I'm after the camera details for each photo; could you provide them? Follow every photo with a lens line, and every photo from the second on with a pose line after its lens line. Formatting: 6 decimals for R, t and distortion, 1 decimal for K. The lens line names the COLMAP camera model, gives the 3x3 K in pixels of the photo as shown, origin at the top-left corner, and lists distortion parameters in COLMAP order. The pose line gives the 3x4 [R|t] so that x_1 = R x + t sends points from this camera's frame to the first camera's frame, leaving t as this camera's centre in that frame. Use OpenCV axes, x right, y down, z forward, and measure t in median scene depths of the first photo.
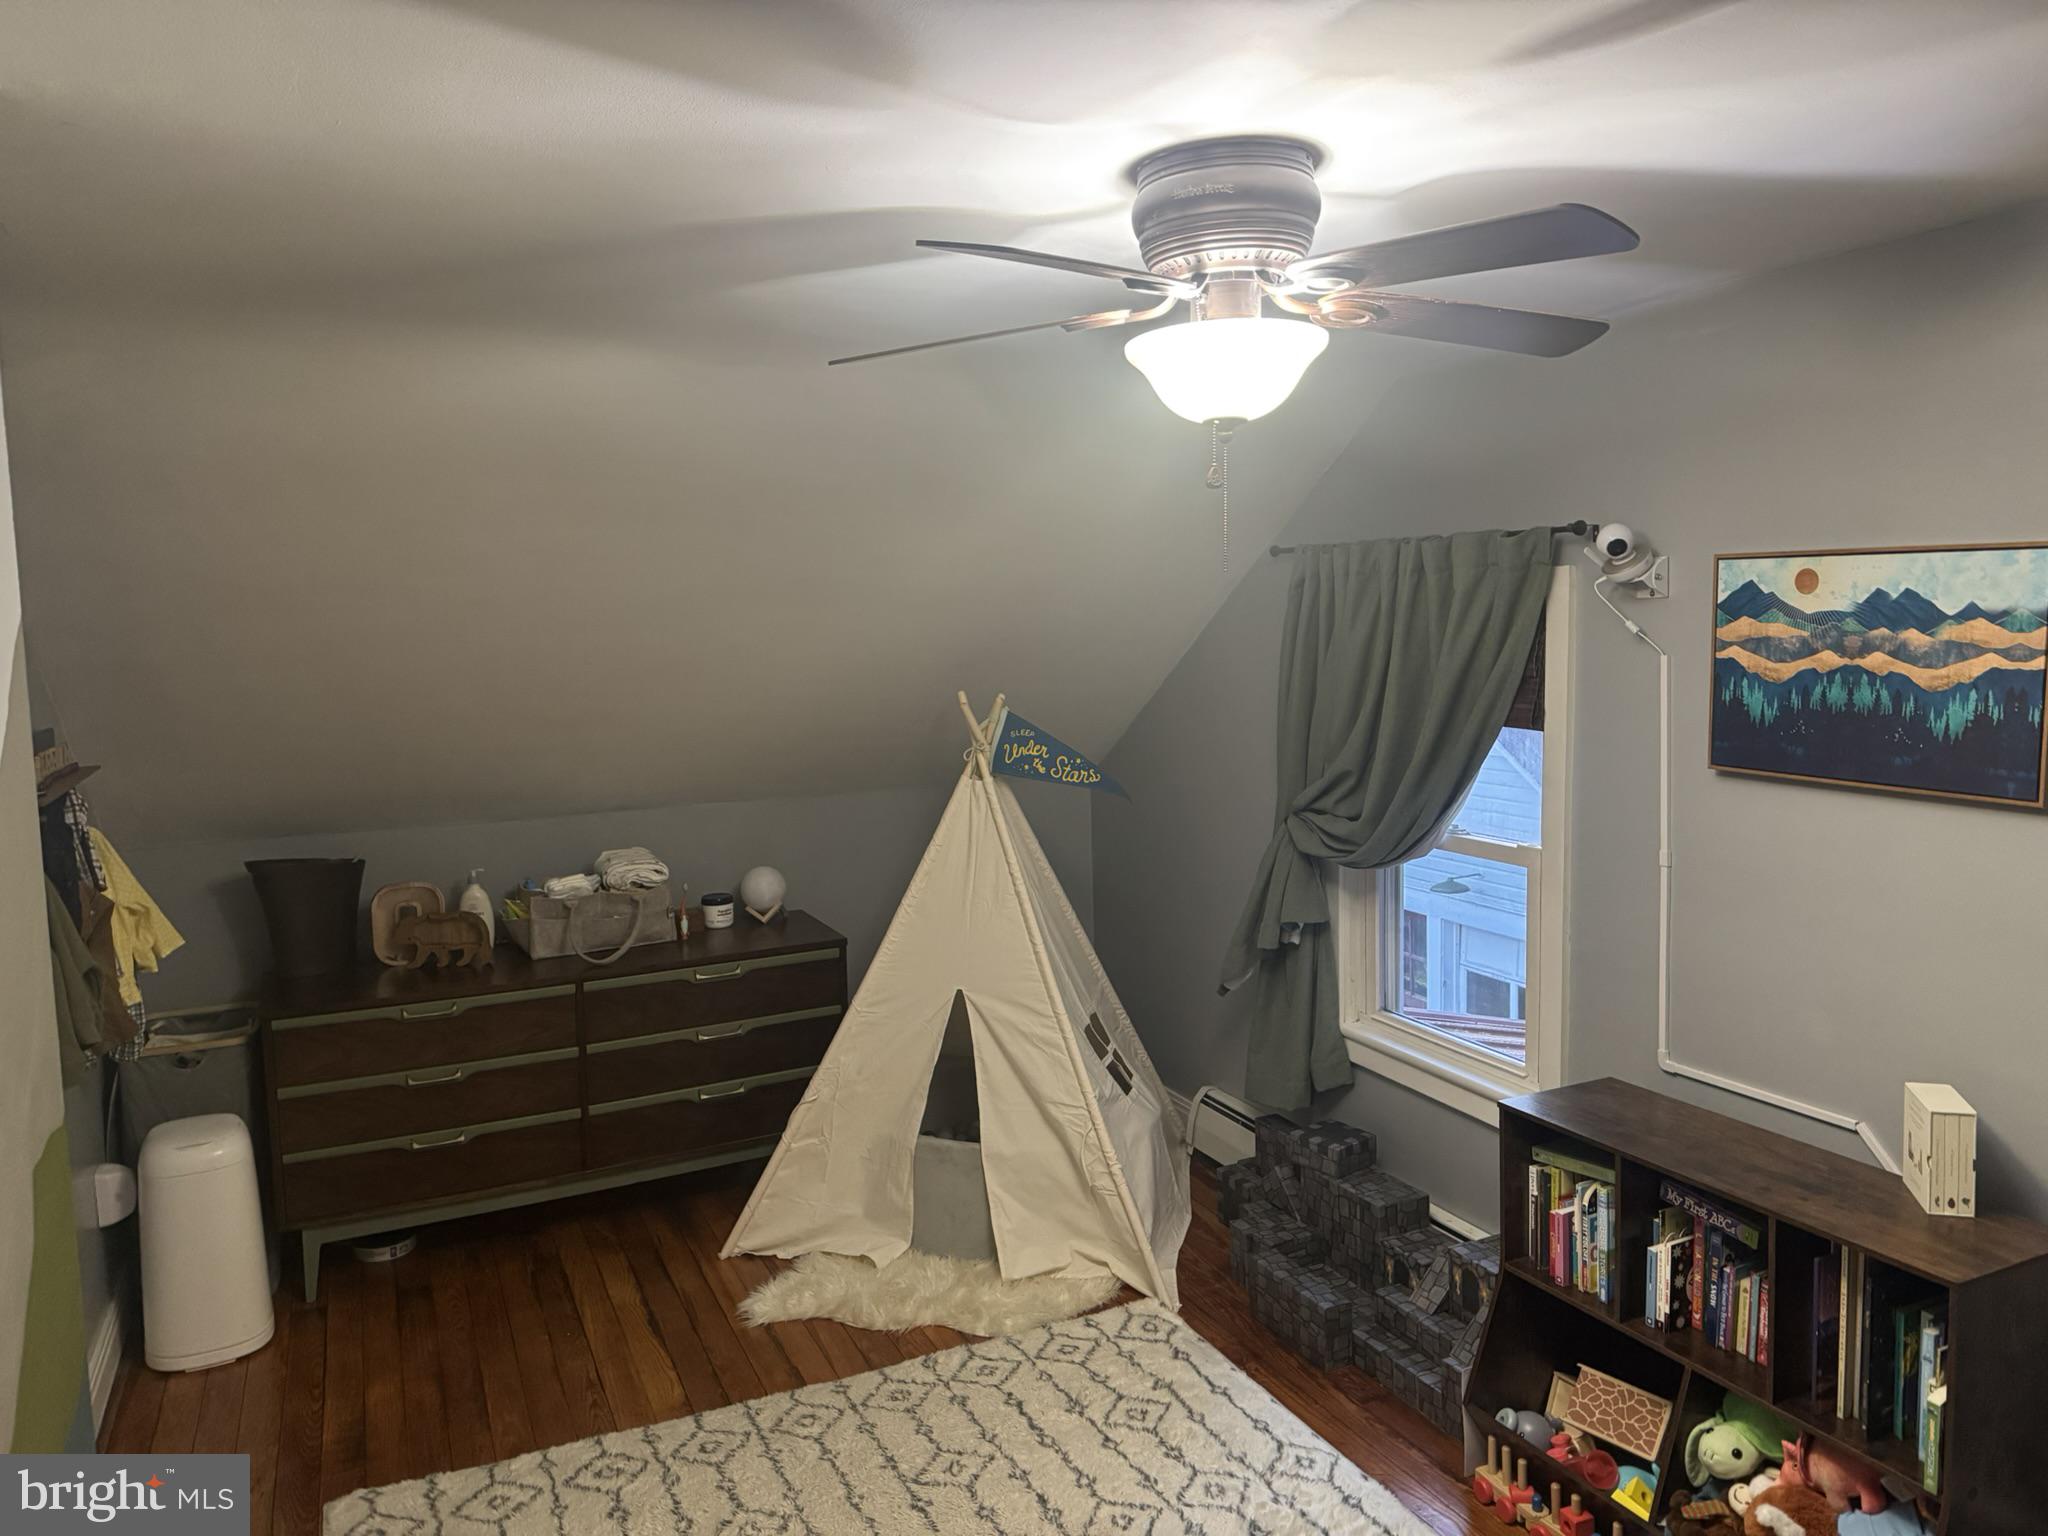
lens RADIAL K [[1448.0, 0, 1022.8], [0, 1448.0, 751.2], [0, 0, 1]] dist [0.043533, -0.045410]
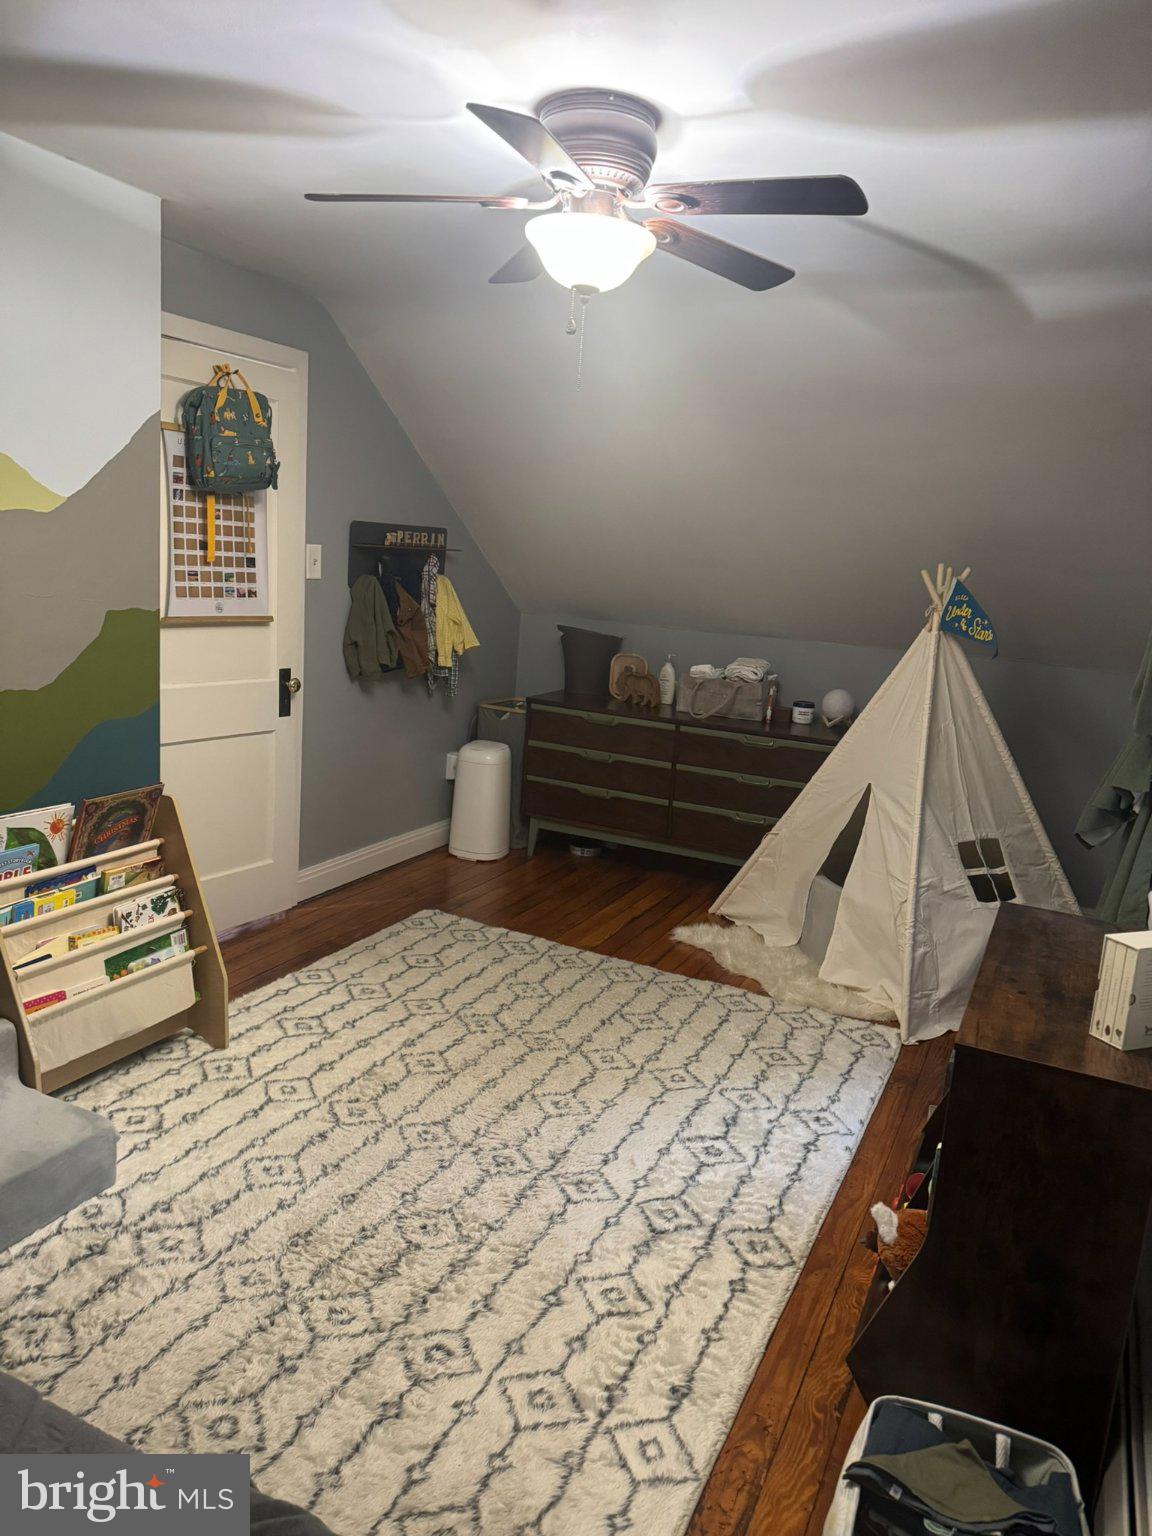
lens RADIAL K [[1086.0, 0, 564.9], [0, 1086.0, 773.9], [0, 0, 1]] dist [0.043533, -0.045410]
pose [[0.607810, 0.218265, -0.763497, 0.619238], [-0.160908, 0.975390, 0.150743, 0.054860], [0.777609, 0.031229, 0.627972, 0.151445]]
